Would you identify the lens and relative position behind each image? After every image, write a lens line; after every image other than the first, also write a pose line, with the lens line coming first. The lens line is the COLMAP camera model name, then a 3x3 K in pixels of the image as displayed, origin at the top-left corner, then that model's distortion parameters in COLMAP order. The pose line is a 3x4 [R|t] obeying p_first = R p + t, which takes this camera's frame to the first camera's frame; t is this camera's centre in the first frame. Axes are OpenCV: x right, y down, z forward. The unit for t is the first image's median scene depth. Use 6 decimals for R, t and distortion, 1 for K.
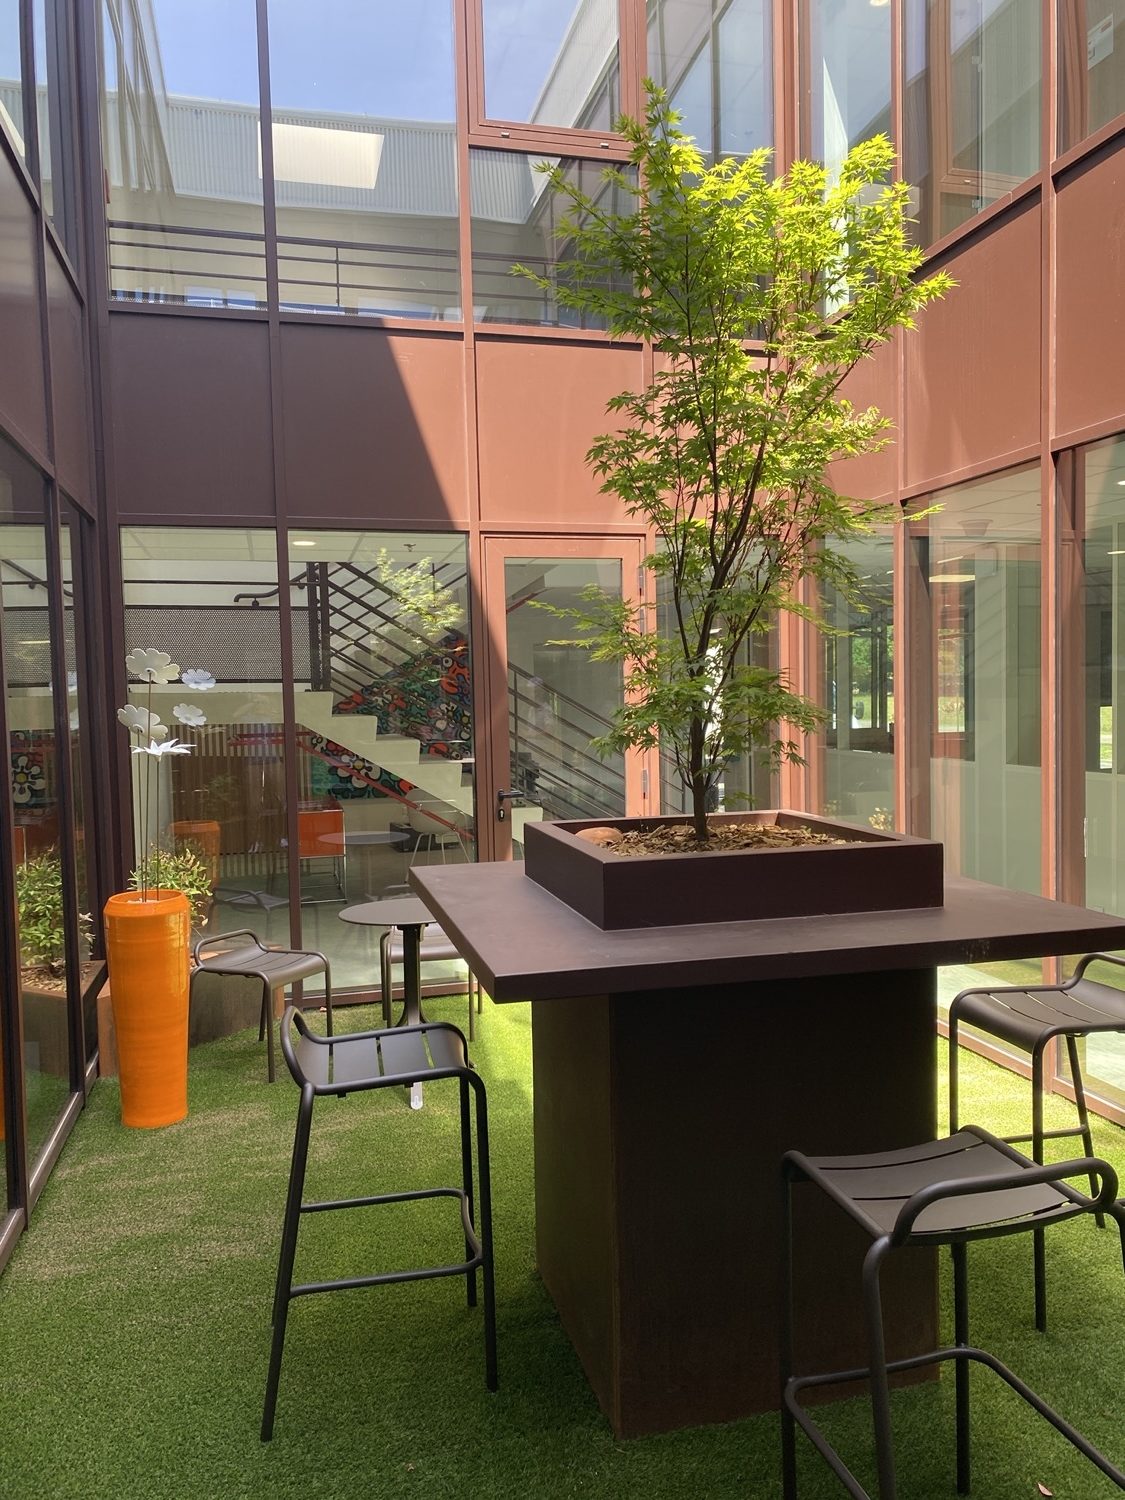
lens RADIAL K [[1138.1, 0, 562.5], [0, 1138.1, 750.0], [0, 0, 1]] dist [0.014320, -0.002121]
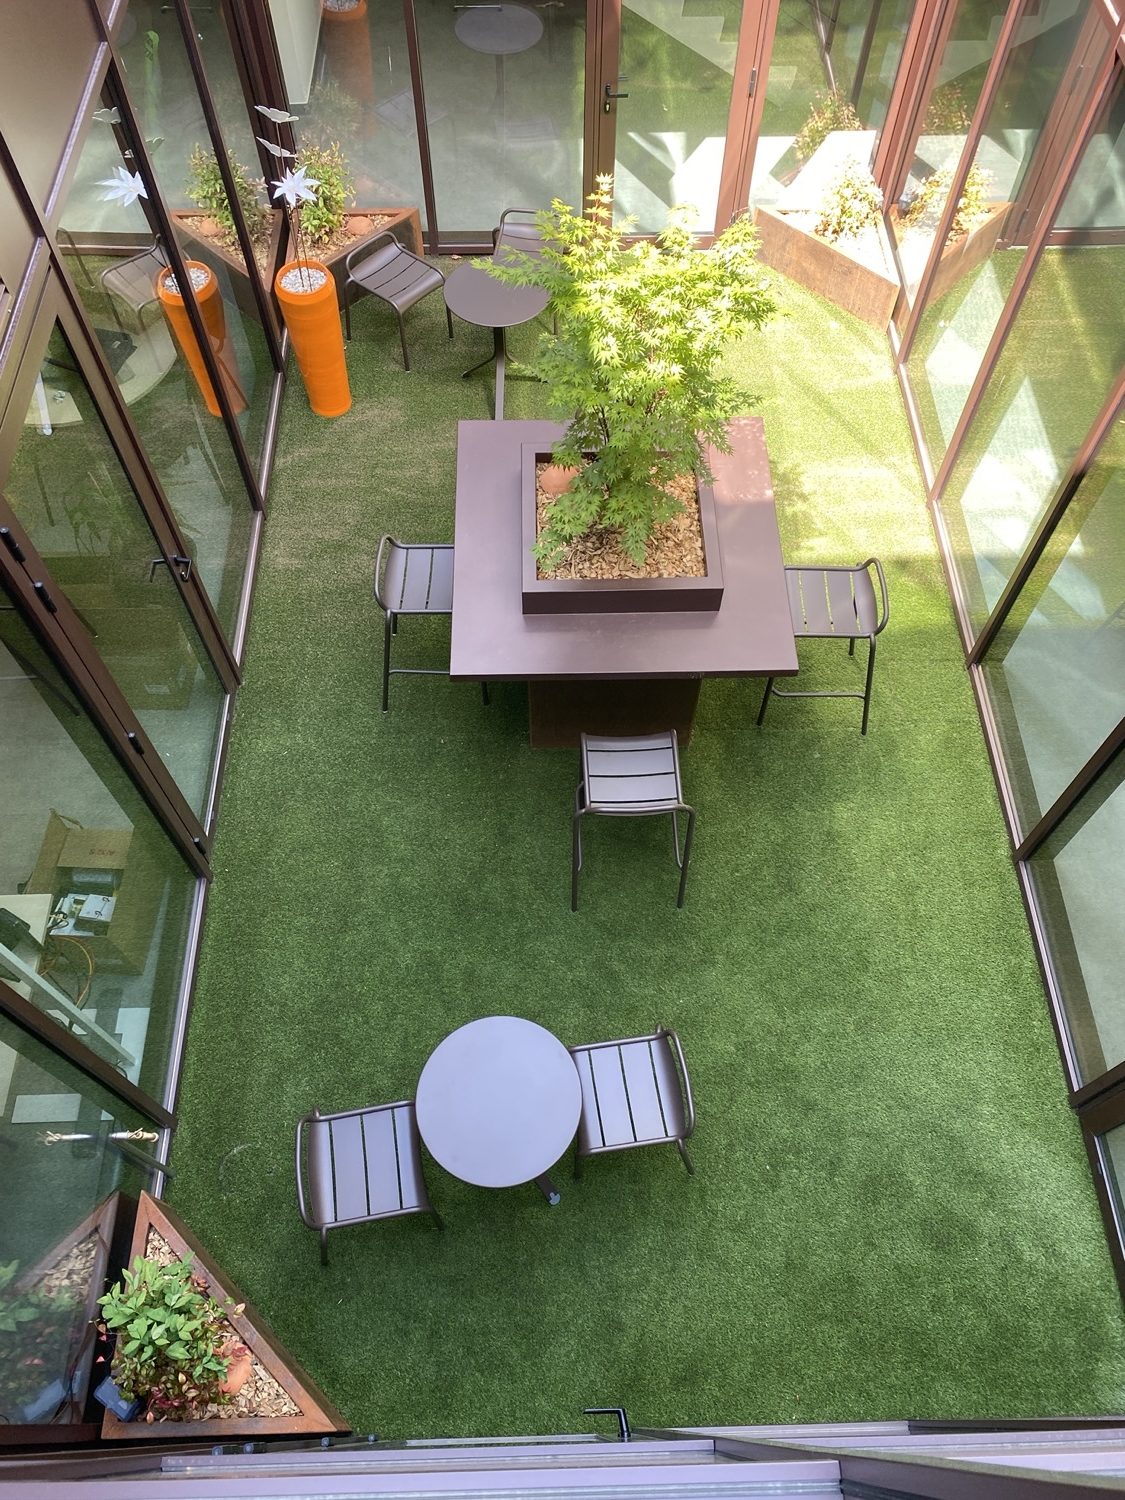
lens RADIAL K [[1138.1, 0, 562.5], [0, 1138.1, 750.0], [0, 0, 1]] dist [0.014320, -0.002121]
pose [[0.974671, 0.204093, -0.091444, 0.192776], [-0.033167, 0.536275, 0.843392, -0.797312], [0.221169, -0.818997, 0.529461, -0.116945]]
